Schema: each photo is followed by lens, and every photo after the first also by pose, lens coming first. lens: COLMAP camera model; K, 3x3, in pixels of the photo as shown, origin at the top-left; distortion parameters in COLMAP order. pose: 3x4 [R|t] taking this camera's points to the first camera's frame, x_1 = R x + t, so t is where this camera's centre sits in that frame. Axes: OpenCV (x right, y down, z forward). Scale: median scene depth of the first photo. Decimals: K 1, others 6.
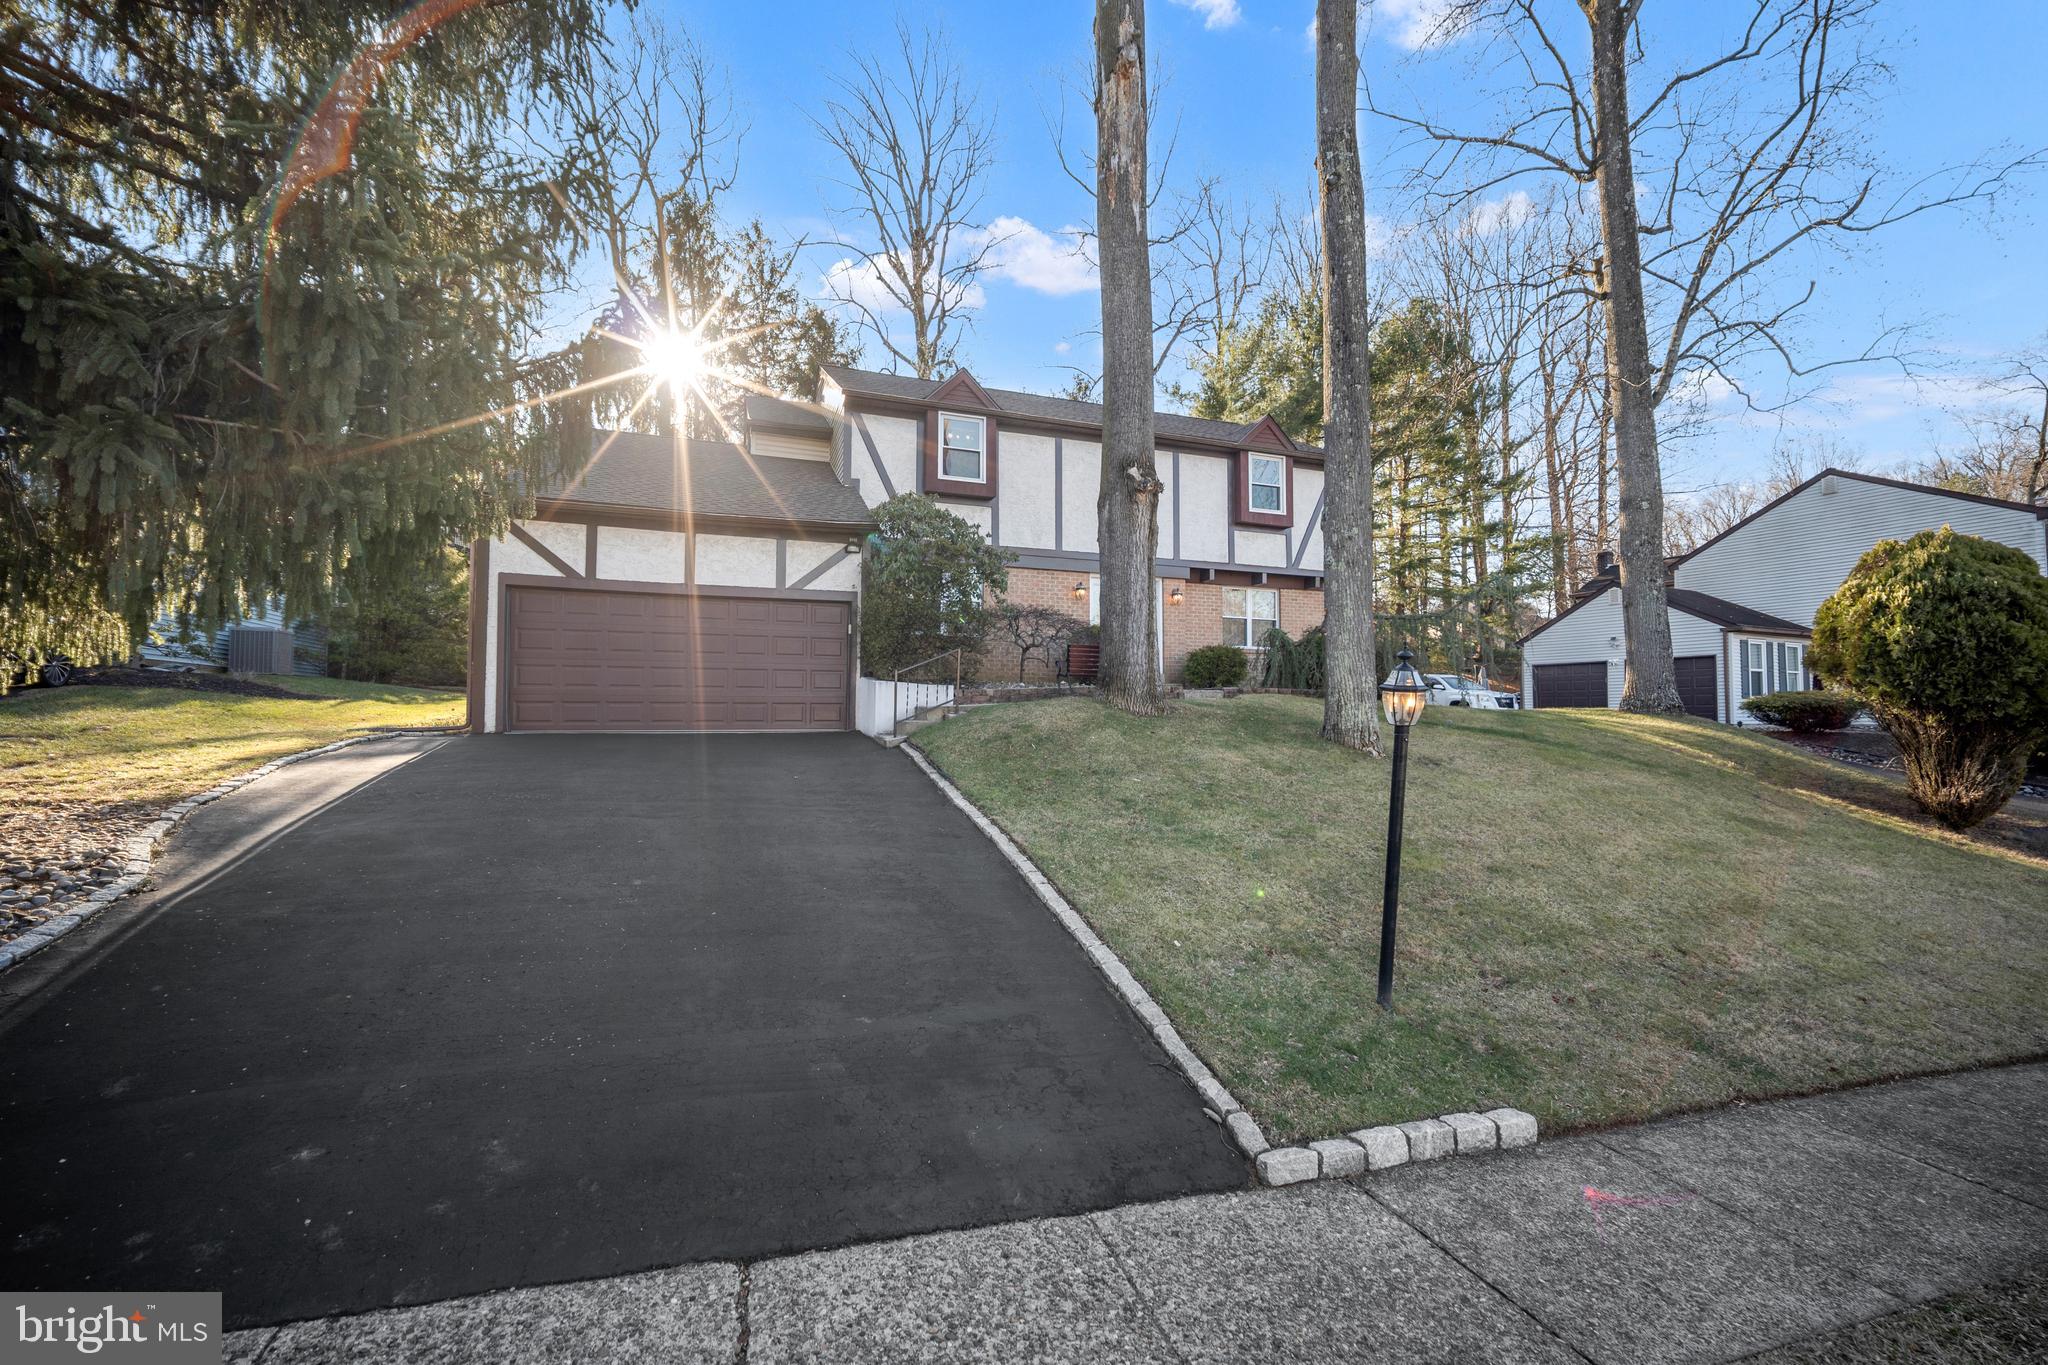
lens RADIAL K [[843.3, 0, 1024.0], [0, 843.3, 682.5], [0, 0, 1]] dist [-0.001332, 0.000024]
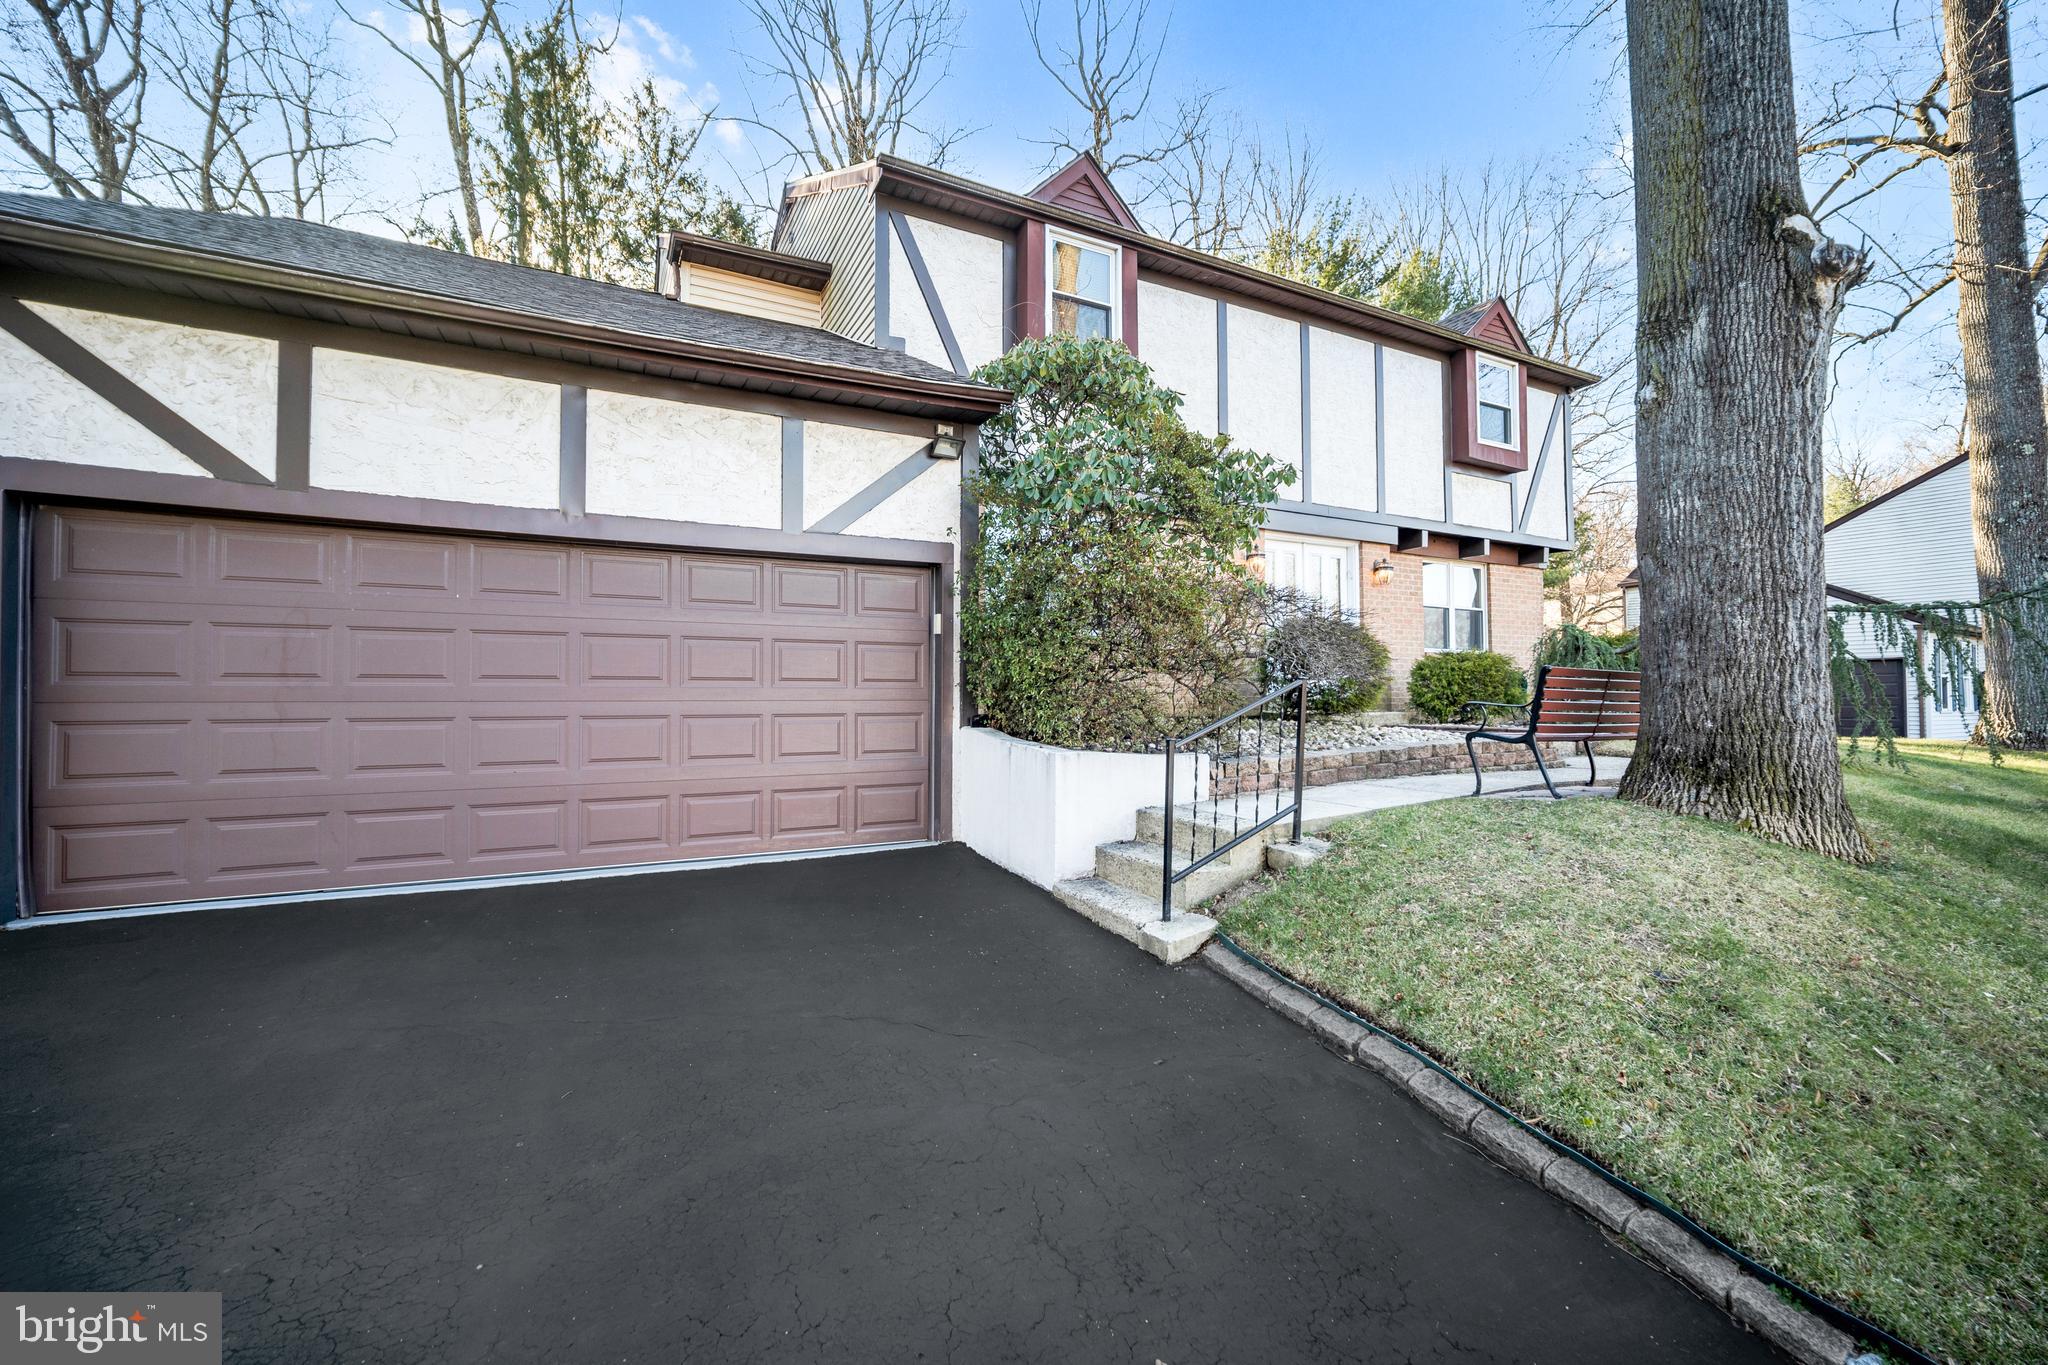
lens RADIAL K [[843.3, 0, 1024.0], [0, 843.3, 682.5], [0, 0, 1]] dist [-0.001332, 0.000024]
pose [[0.991991, -0.002543, 0.126283, -0.181942], [0.000626, 0.999884, 0.015216, -0.031810], [-0.126307, -0.015015, 0.991878, 0.444758]]
